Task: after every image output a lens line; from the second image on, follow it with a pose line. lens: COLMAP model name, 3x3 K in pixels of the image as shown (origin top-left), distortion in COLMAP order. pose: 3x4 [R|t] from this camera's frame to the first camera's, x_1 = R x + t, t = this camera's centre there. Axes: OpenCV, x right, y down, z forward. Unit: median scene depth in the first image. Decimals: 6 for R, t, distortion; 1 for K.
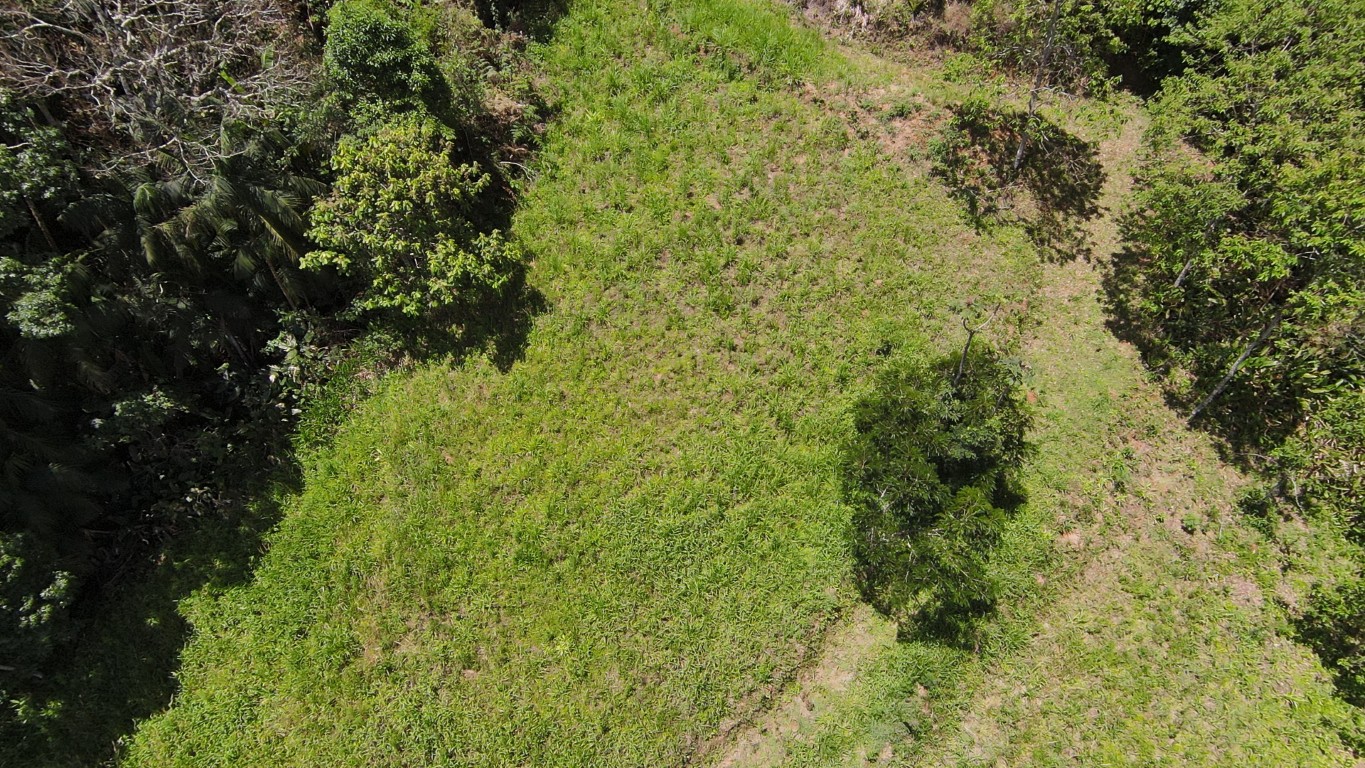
lens RADIAL K [[740.0, 0, 682.5], [0, 740.0, 384.0], [0, 0, 1]] dist [0.060387, -0.020412]
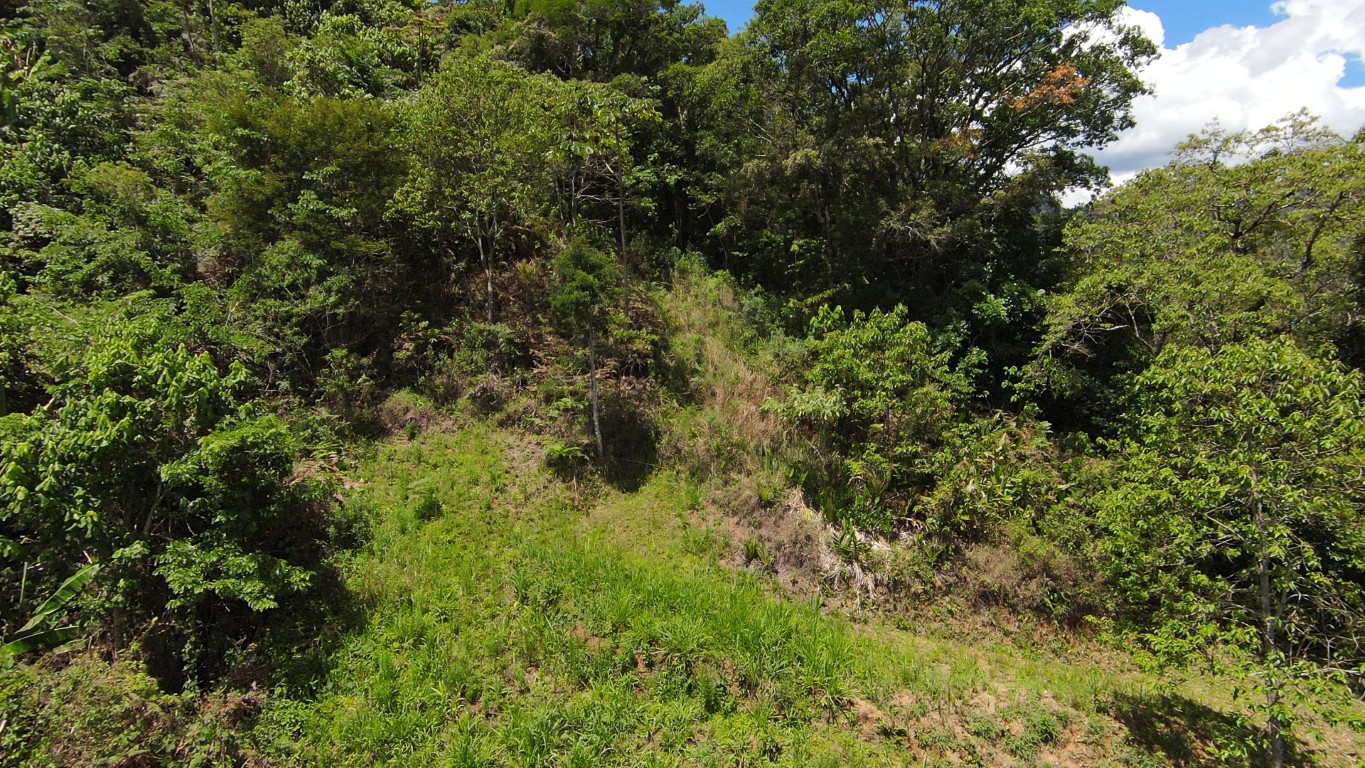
lens RADIAL K [[740.0, 0, 682.5], [0, 740.0, 384.0], [0, 0, 1]] dist [0.060387, -0.020412]
pose [[0.948941, -0.024567, 0.314496, -0.105799], [0.225618, 0.749635, -0.622208, -0.257133], [-0.220471, 0.661395, 0.716903, 0.481050]]
